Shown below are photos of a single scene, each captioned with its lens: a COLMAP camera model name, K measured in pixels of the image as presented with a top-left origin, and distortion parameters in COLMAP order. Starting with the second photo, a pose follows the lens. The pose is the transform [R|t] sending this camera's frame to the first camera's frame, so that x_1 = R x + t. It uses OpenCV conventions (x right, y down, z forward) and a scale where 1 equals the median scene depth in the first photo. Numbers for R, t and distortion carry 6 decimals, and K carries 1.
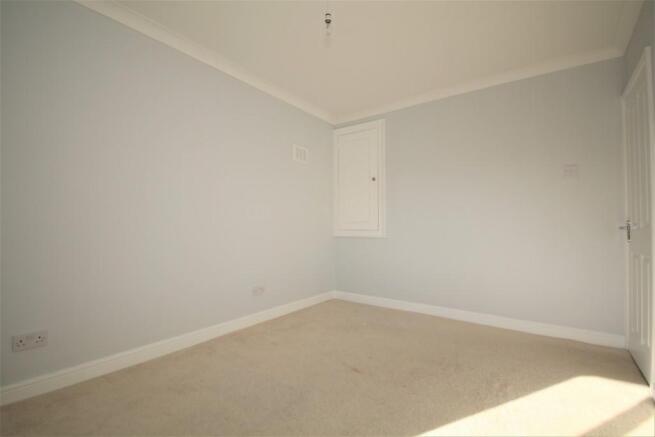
lens RADIAL K [[304.7, 0, 328.8], [0, 304.7, 222.2], [0, 0, 1]] dist [-0.002550, -0.000661]
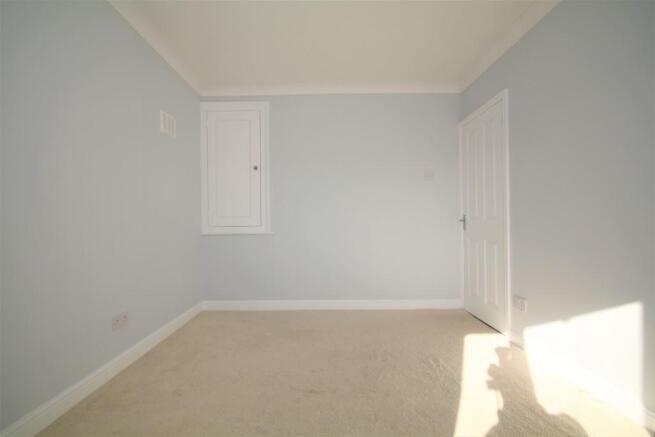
lens RADIAL K [[303.1, 0, 326.0], [0, 303.1, 218.9], [0, 0, 1]] dist [0.017693, -0.015052]
pose [[0.806985, -0.005237, 0.590548, -0.226782], [0.001637, 0.999977, 0.006631, 0.001327], [-0.590569, -0.004385, 0.806975, 0.179530]]
